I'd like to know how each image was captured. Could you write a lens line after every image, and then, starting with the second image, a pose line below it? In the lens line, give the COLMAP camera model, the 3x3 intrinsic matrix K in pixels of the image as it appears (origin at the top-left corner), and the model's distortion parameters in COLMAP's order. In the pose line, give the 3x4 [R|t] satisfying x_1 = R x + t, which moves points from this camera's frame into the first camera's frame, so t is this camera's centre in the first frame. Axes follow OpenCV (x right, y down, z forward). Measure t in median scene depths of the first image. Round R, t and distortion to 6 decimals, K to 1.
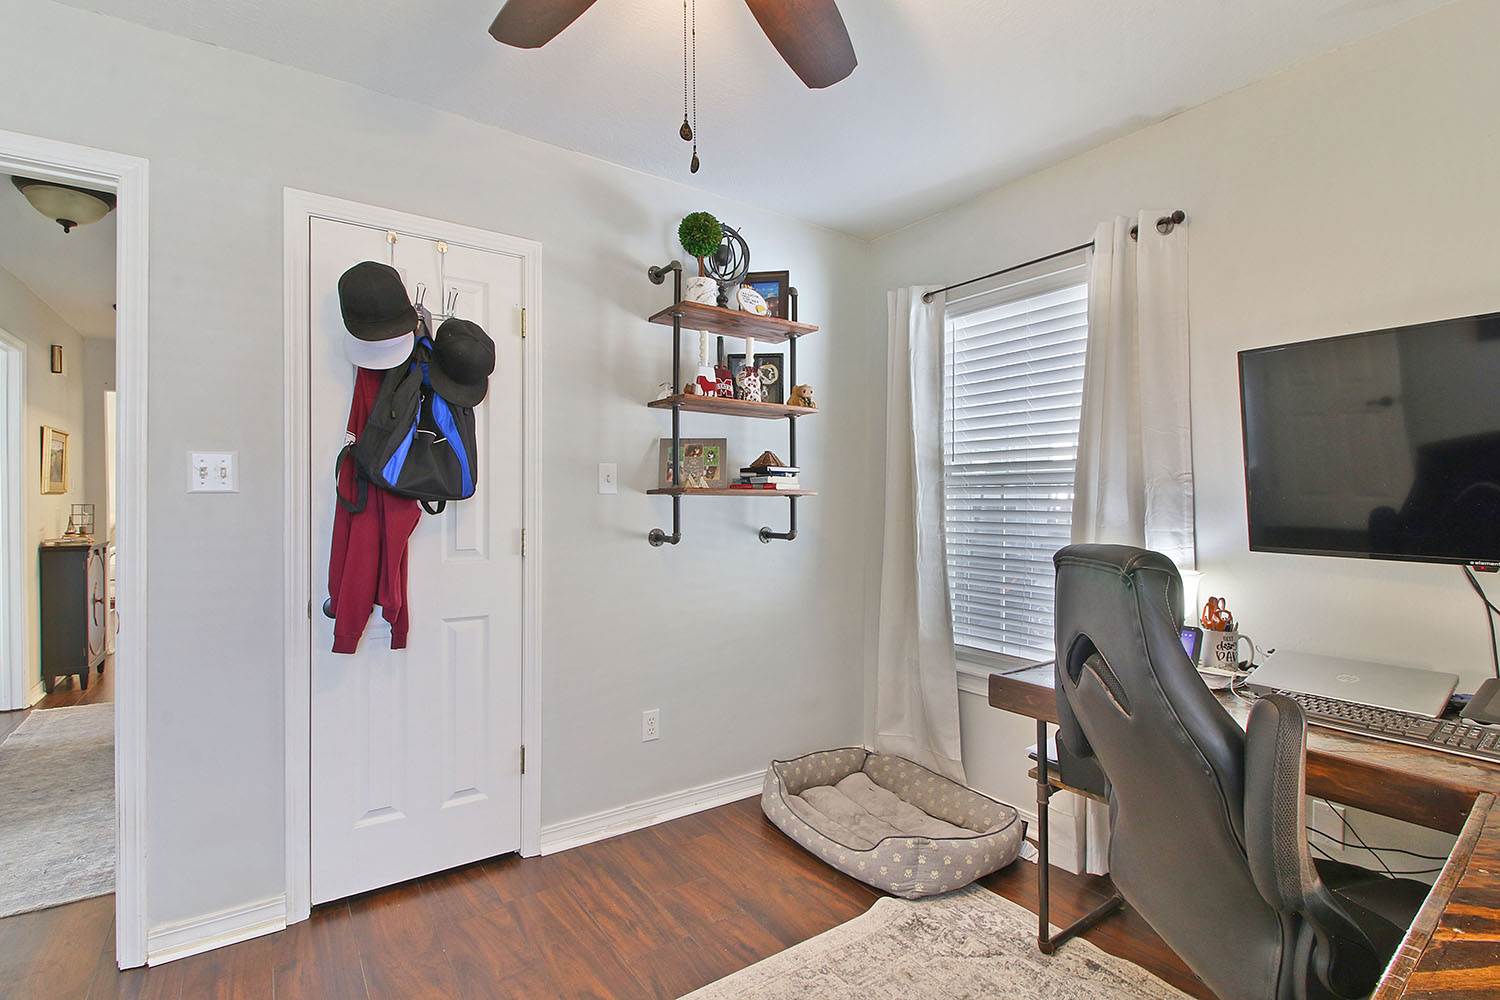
lens RADIAL K [[694.0, 0, 749.4], [0, 694.0, 496.3], [0, 0, 1]] dist [-0.000806, -0.002843]
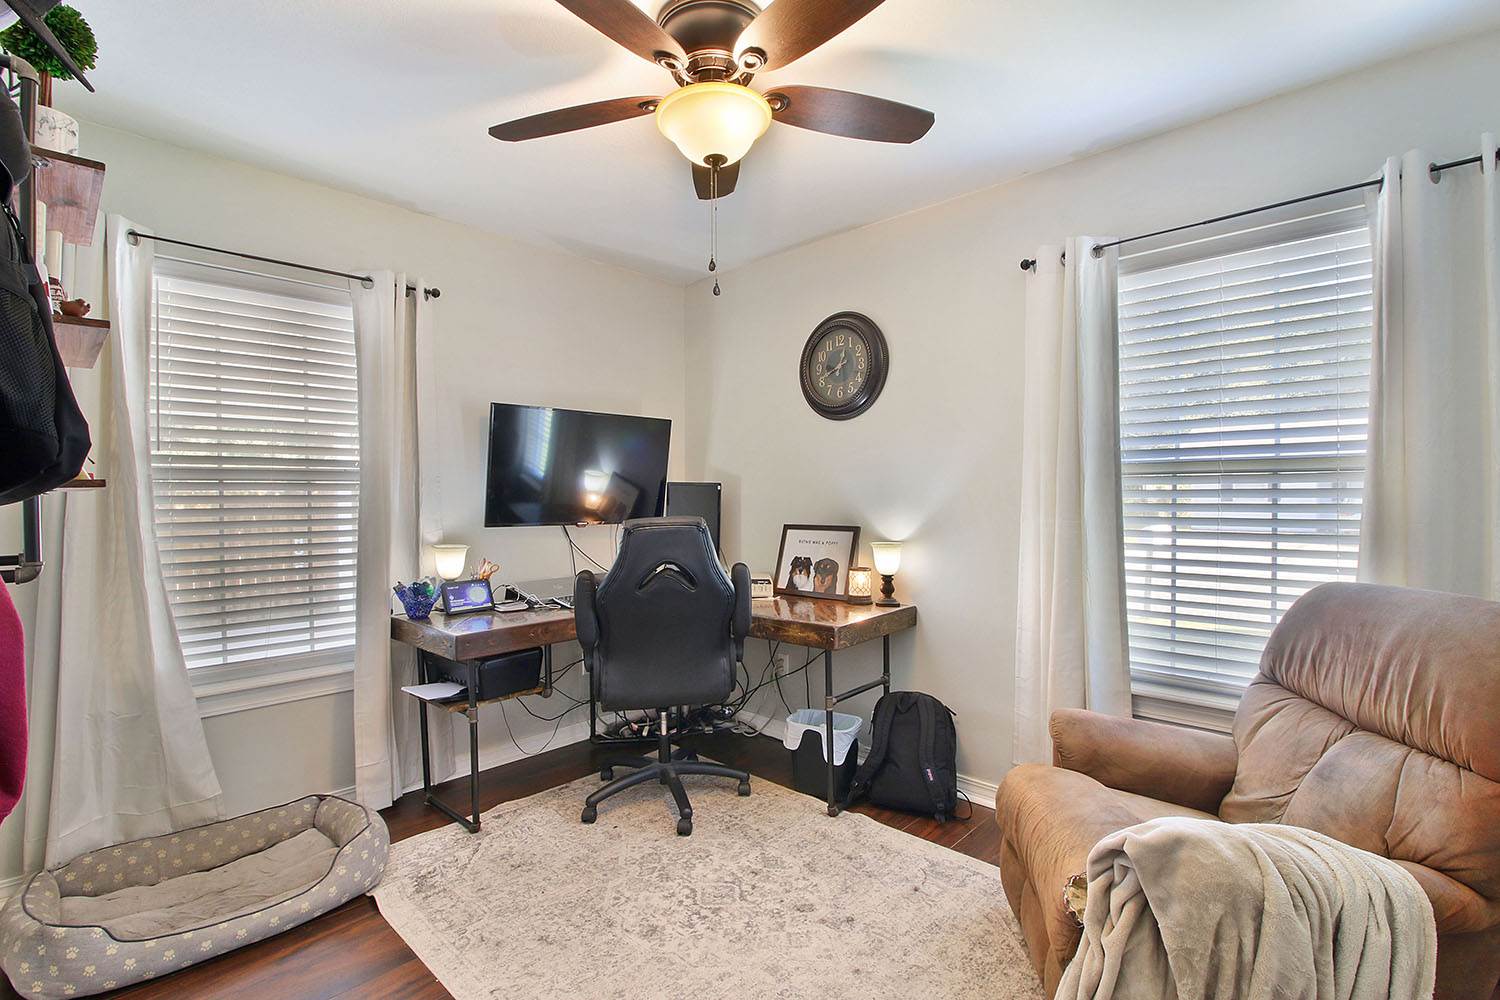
lens RADIAL K [[694.0, 0, 751.1], [0, 694.0, 494.9], [0, 0, 1]] dist [-0.000806, -0.002843]
pose [[-0.191556, -0.000253, 0.981482, -0.865601], [0.001948, 0.999998, 0.000638, 0.004220], [-0.981480, 0.002035, -0.191556, 0.638582]]
